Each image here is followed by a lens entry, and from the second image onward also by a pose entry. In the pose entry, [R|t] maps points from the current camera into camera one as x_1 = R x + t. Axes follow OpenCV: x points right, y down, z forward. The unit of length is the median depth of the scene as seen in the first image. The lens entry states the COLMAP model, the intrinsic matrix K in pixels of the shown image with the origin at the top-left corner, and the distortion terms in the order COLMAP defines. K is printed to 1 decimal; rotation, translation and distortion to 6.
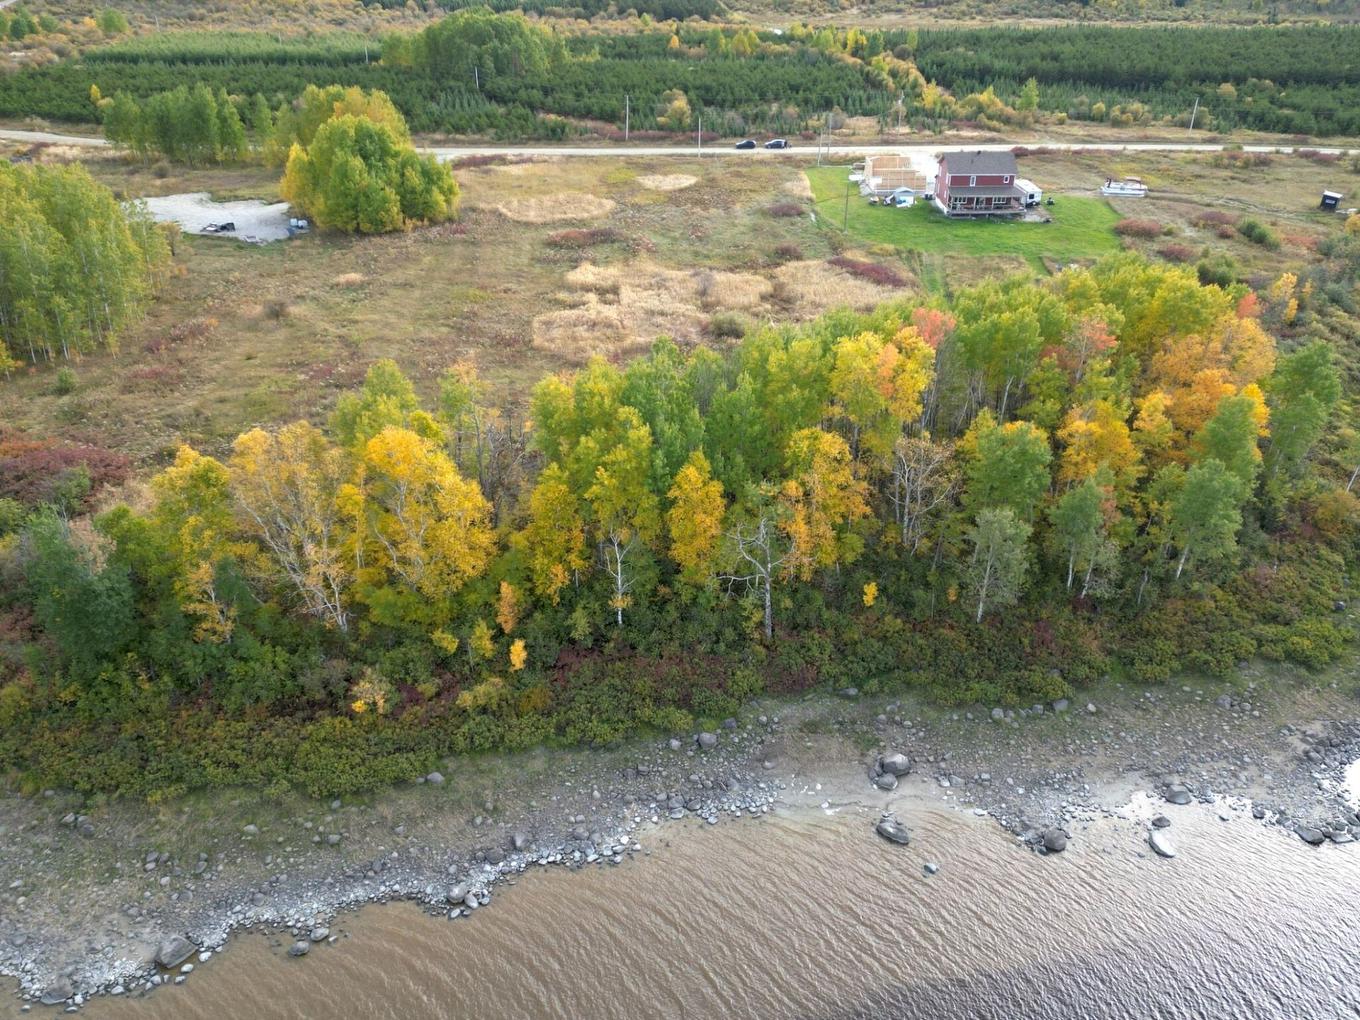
lens RADIAL K [[1140.7, 0, 680.0], [0, 1140.7, 510.0], [0, 0, 1]] dist [0.084265, -0.084794]
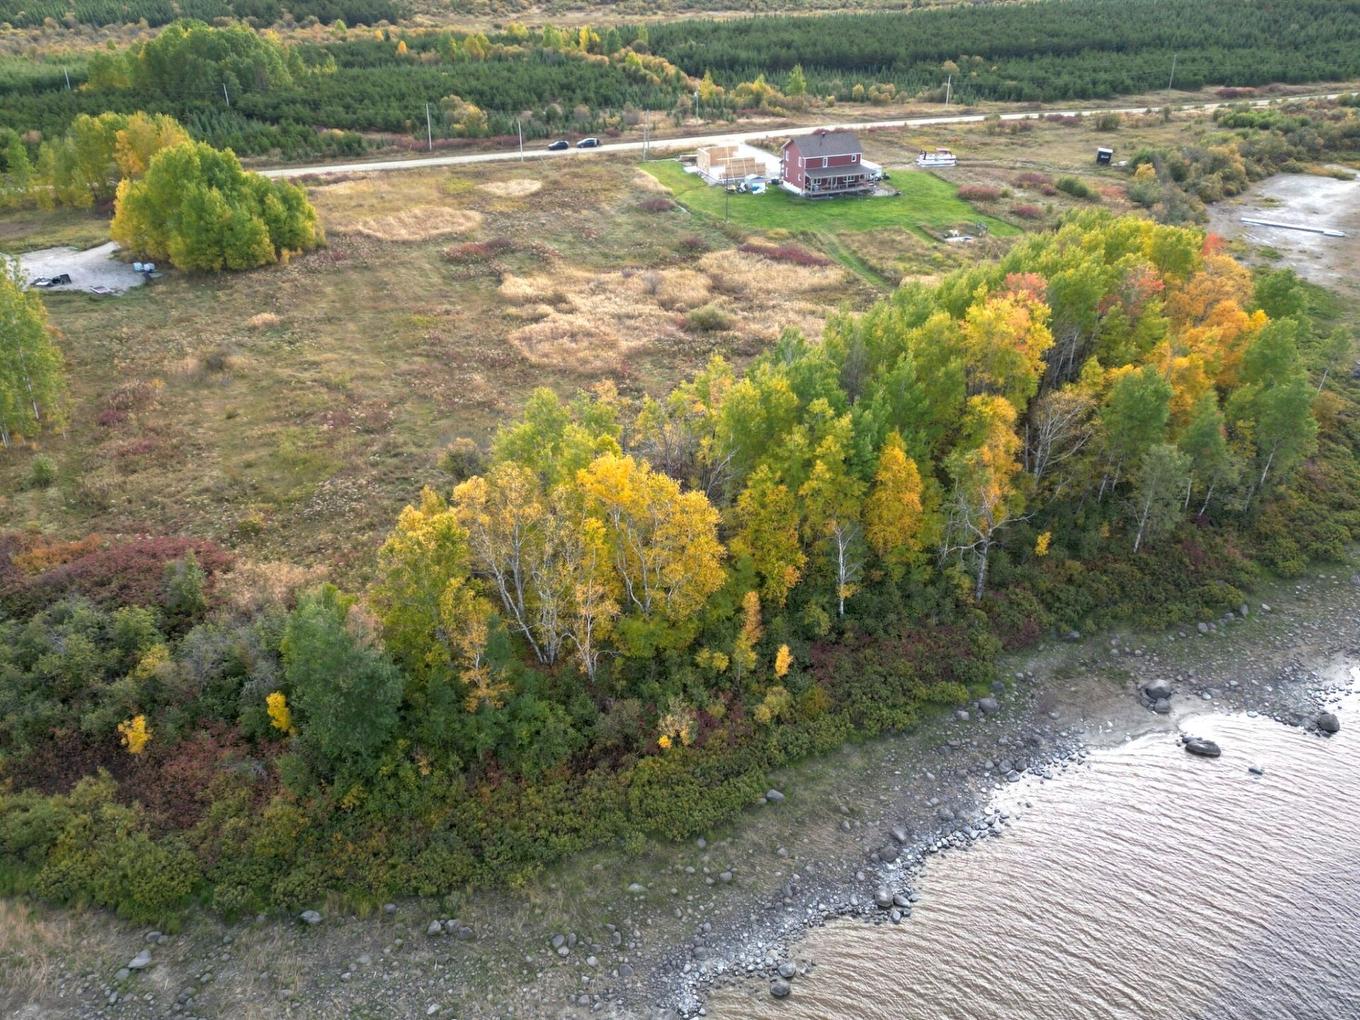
lens RADIAL K [[1140.7, 0, 680.0], [0, 1140.7, 510.0], [0, 0, 1]] dist [0.084265, -0.084794]
pose [[0.949404, -0.160614, 0.269880, -0.254334], [0.160677, 0.986762, 0.022012, -0.020319], [-0.269843, 0.022465, 0.962642, 0.038231]]
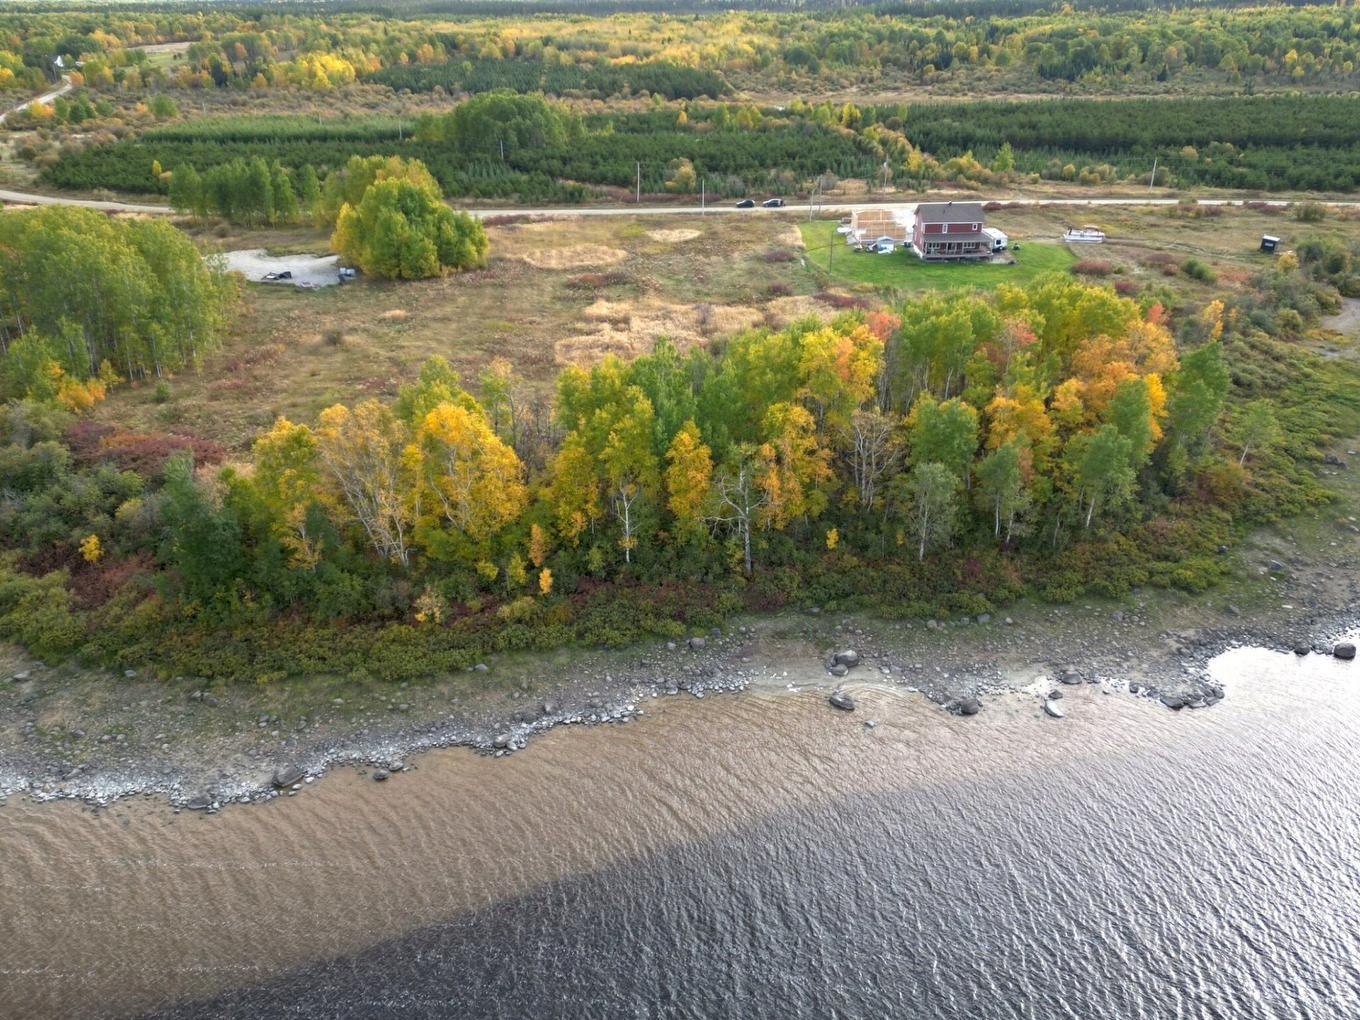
lens RADIAL K [[1140.7, 0, 680.0], [0, 1140.7, 510.0], [0, 0, 1]] dist [0.084265, -0.084794]
pose [[0.999869, -0.007487, -0.014333, 0.012340], [0.006583, 0.998050, -0.062079, 0.068923], [0.014770, 0.061976, 0.997968, -0.130446]]
